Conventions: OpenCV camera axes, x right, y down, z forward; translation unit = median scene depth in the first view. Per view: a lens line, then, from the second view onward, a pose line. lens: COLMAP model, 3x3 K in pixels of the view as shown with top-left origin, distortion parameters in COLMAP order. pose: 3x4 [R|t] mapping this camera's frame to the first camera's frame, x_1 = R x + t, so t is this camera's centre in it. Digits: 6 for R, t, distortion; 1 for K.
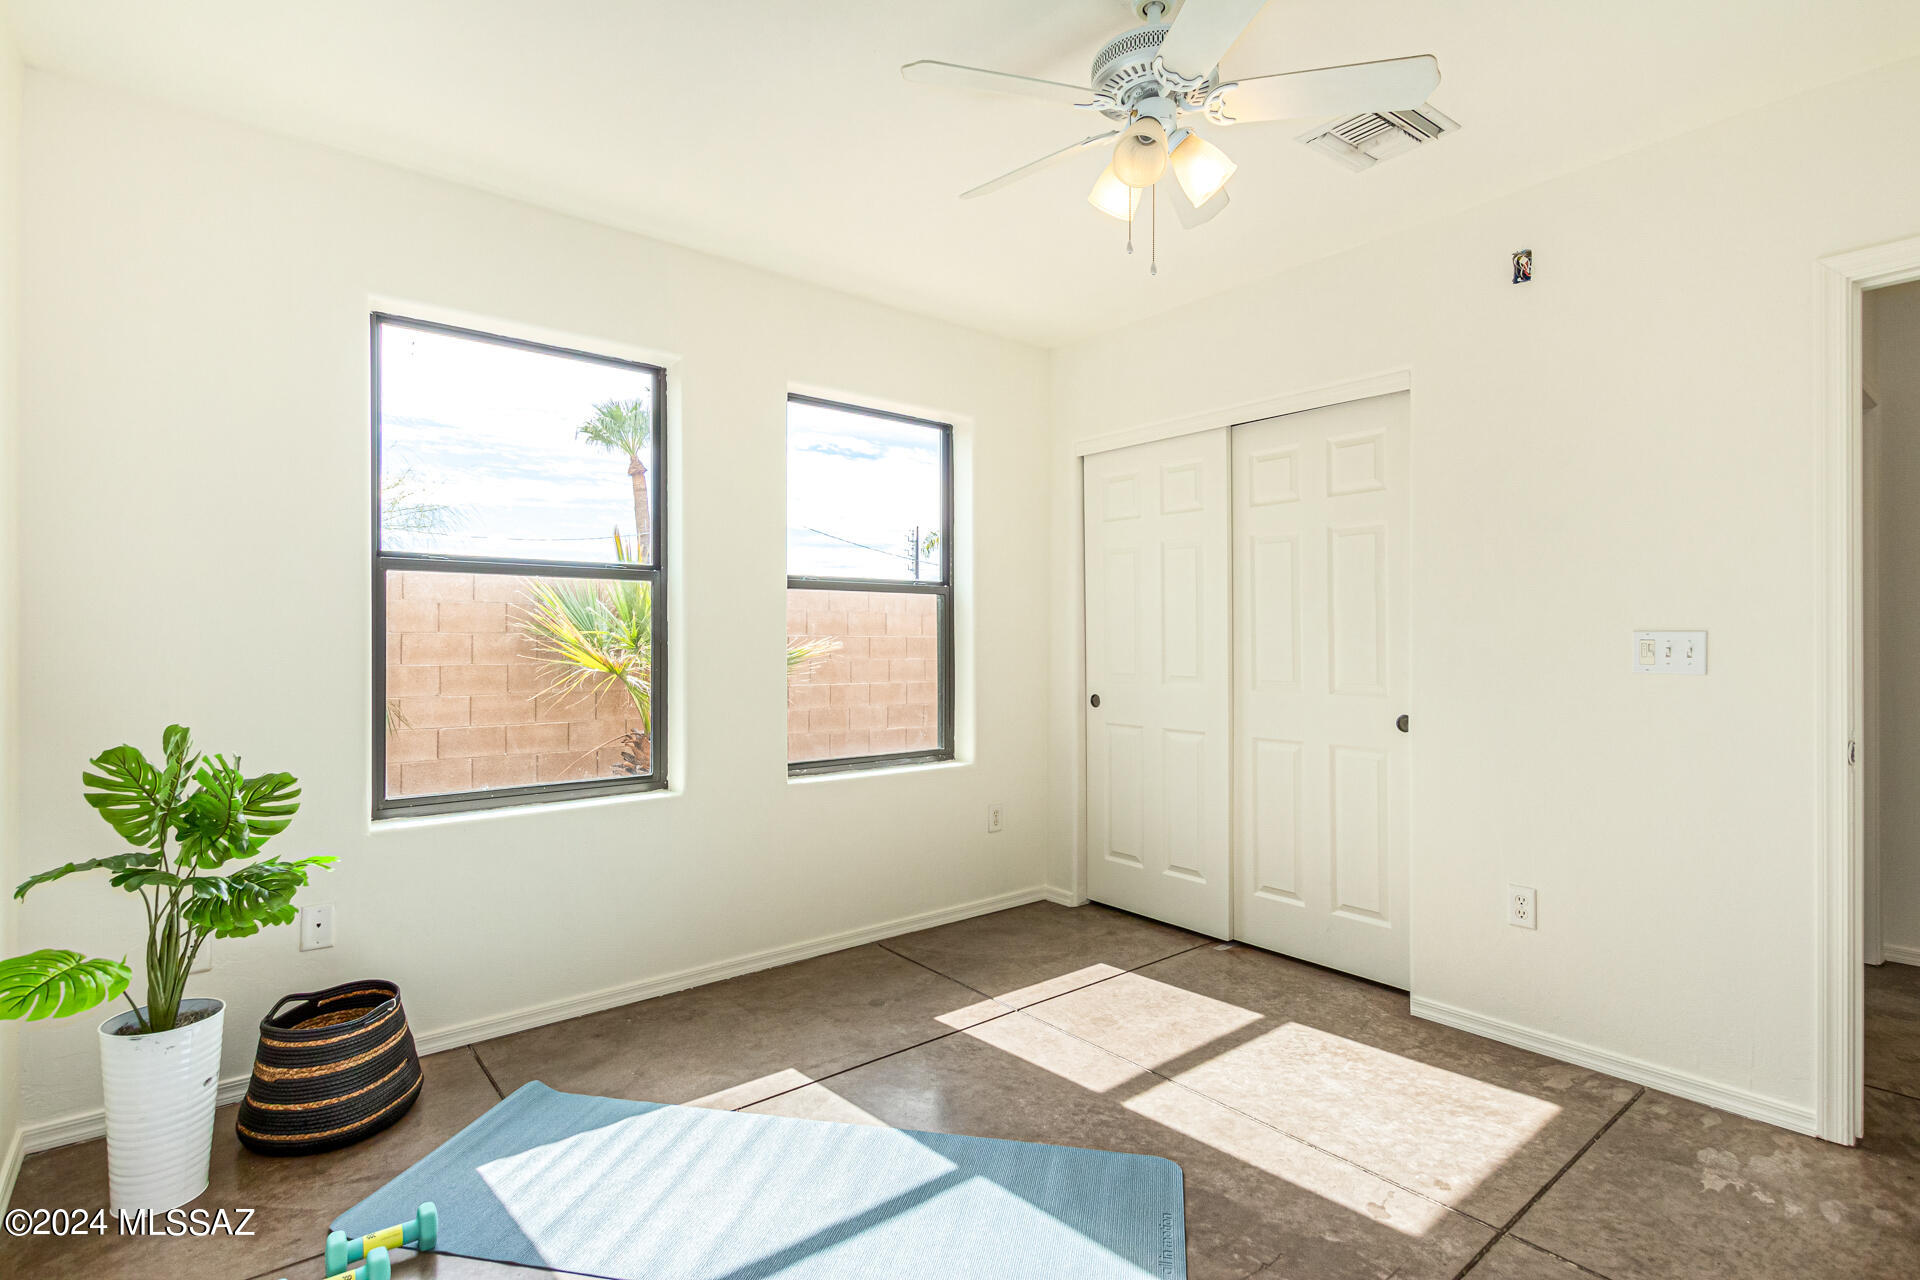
lens RADIAL K [[963.4, 0, 964.1], [0, 963.4, 636.3], [0, 0, 1]] dist [0.003080, -0.001655]
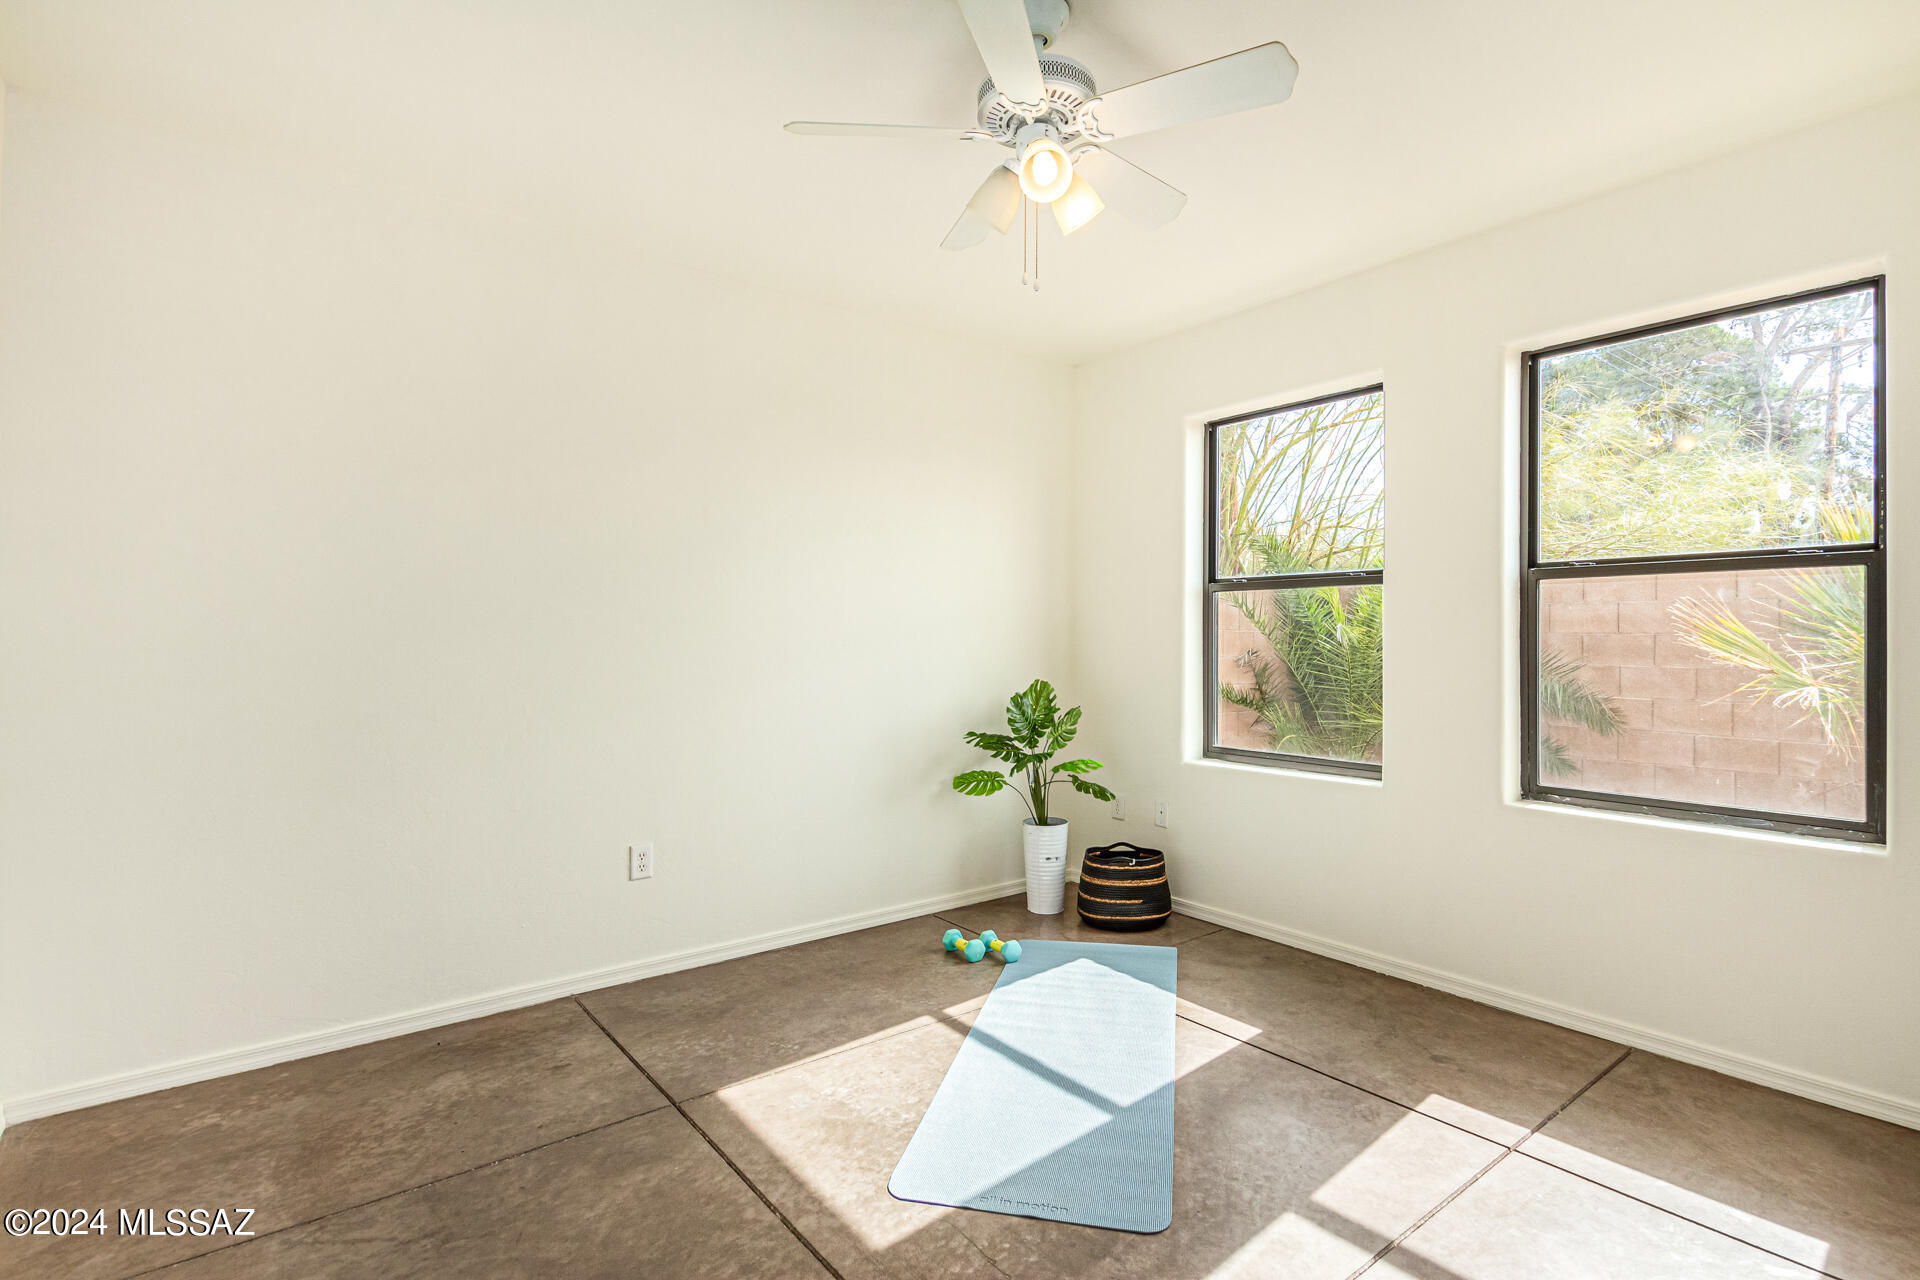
lens RADIAL K [[963.4, 0, 965.2], [0, 963.4, 636.7], [0, 0, 1]] dist [0.003080, -0.001655]
pose [[-0.059965, 0.001370, -0.998200, 0.819891], [-0.001219, 0.999998, 0.001446, 0.001015], [0.998200, 0.001304, -0.059964, 0.642833]]
